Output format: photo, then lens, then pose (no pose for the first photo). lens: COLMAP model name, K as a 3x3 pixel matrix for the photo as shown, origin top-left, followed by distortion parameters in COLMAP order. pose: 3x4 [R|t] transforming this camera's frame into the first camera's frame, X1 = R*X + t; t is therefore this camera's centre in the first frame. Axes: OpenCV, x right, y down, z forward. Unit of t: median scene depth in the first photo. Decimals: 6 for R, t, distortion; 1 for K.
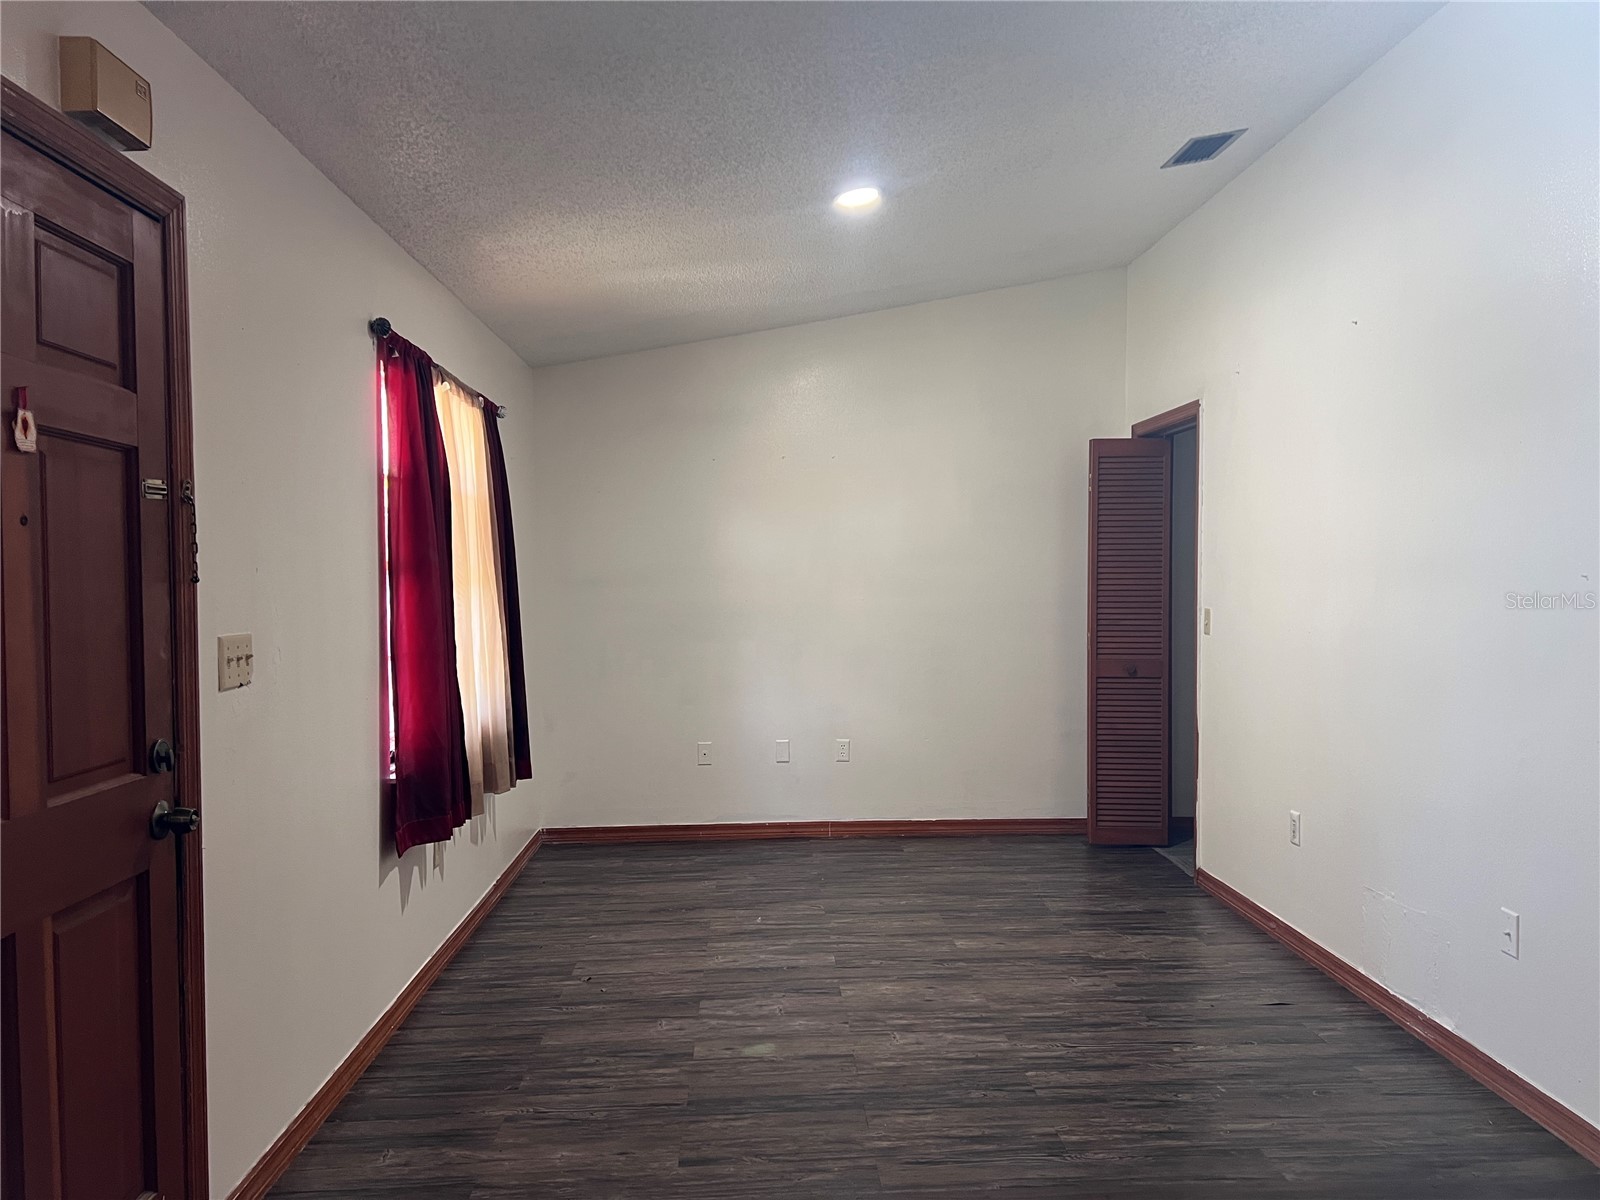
lens RADIAL K [[1212.3, 0, 801.0], [0, 1212.3, 608.7], [0, 0, 1]] dist [0.086609, -0.090201]
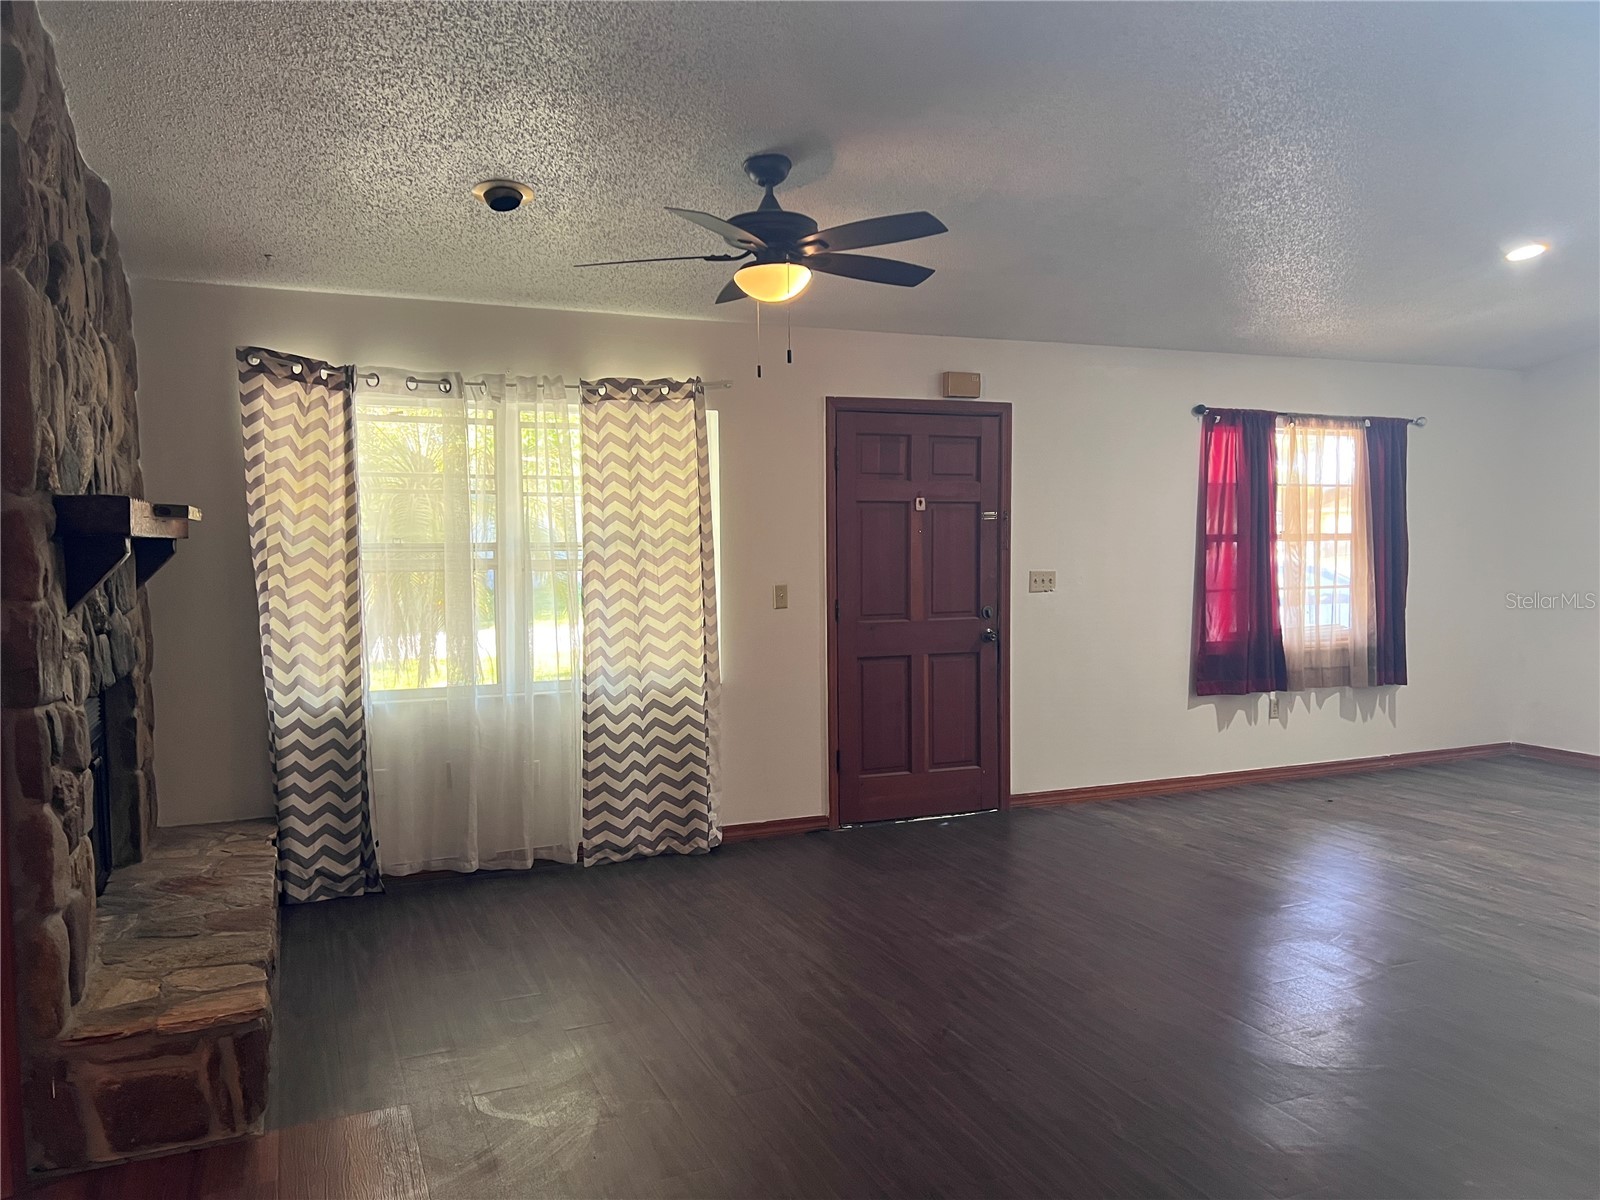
lens RADIAL K [[1212.3, 0, 801.0], [0, 1212.3, 608.7], [0, 0, 1]] dist [0.086609, -0.090201]
pose [[0.342578, 0.060378, -0.937547, 1.435158], [-0.018800, 0.998173, 0.057413, -0.029279], [0.939301, -0.002042, 0.343087, -0.246349]]
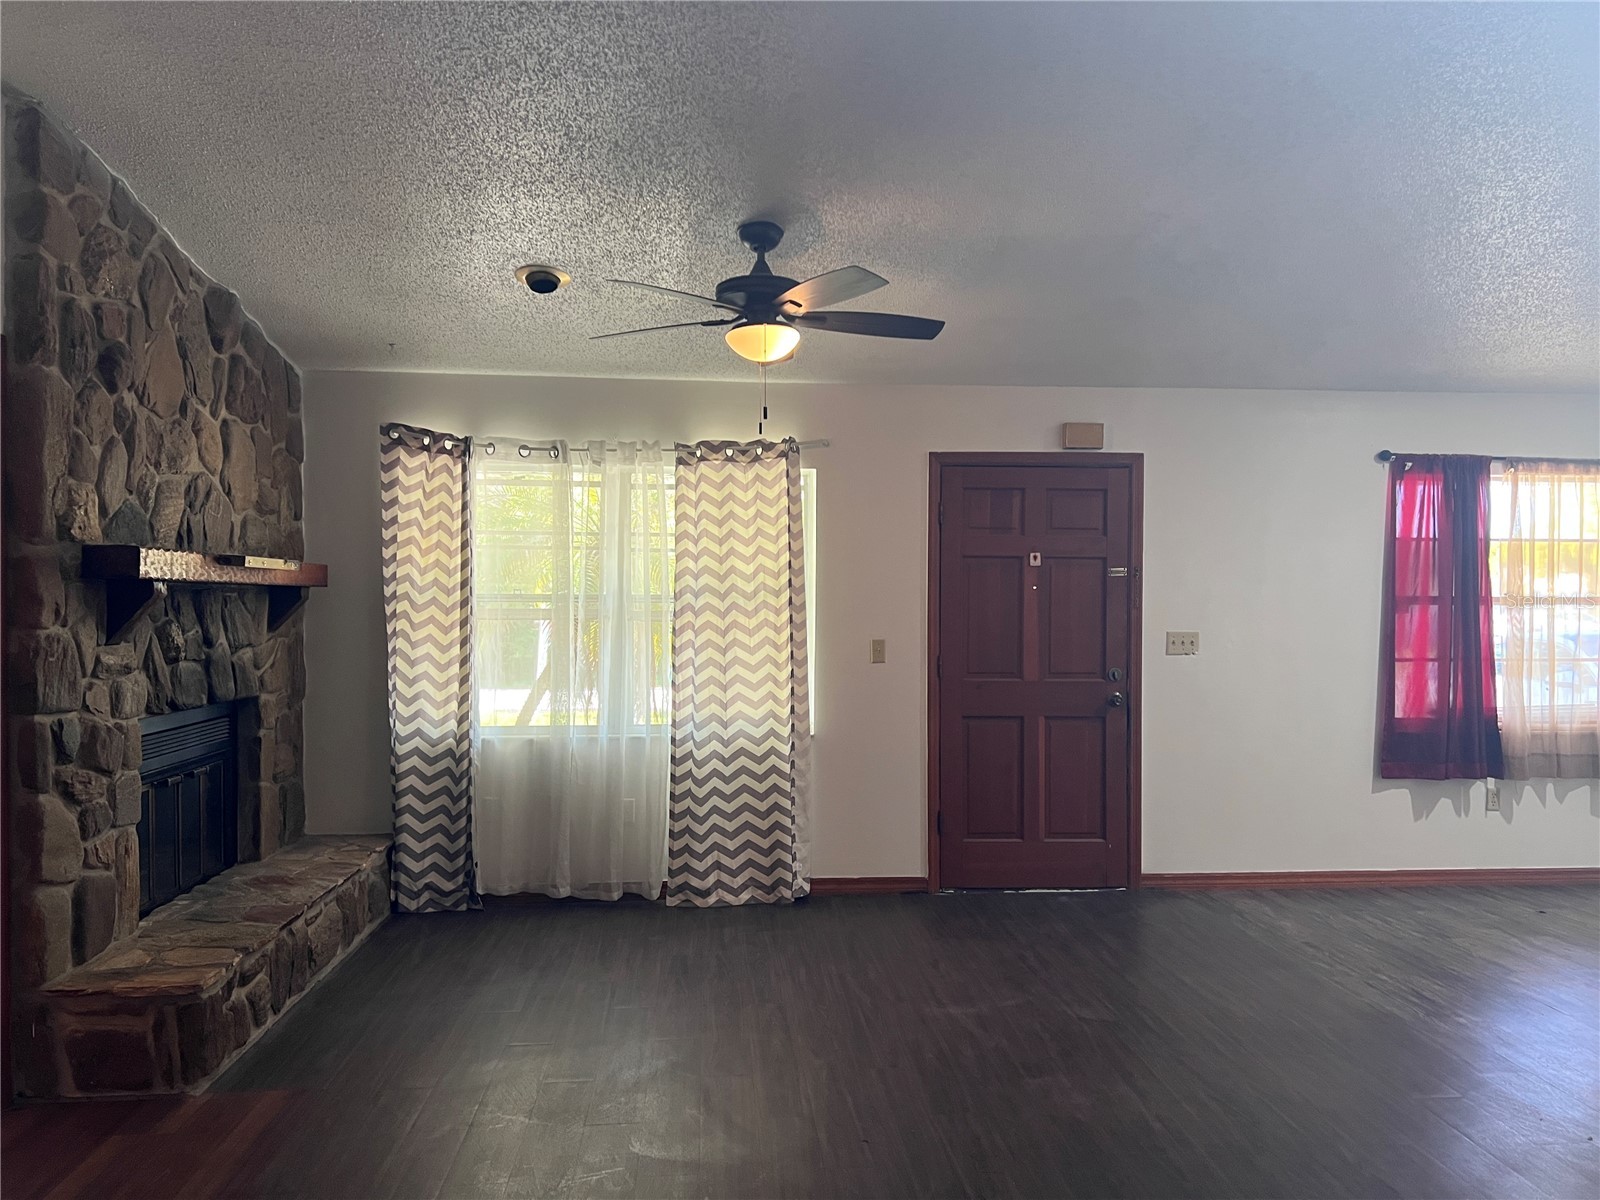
lens RADIAL K [[1212.3, 0, 801.0], [0, 1212.3, 608.7], [0, 0, 1]] dist [0.086609, -0.090201]
pose [[0.029910, 0.012686, -0.999472, 1.539497], [-0.029588, 0.999493, 0.011800, -0.024089], [0.999115, 0.029220, 0.030270, 0.200193]]
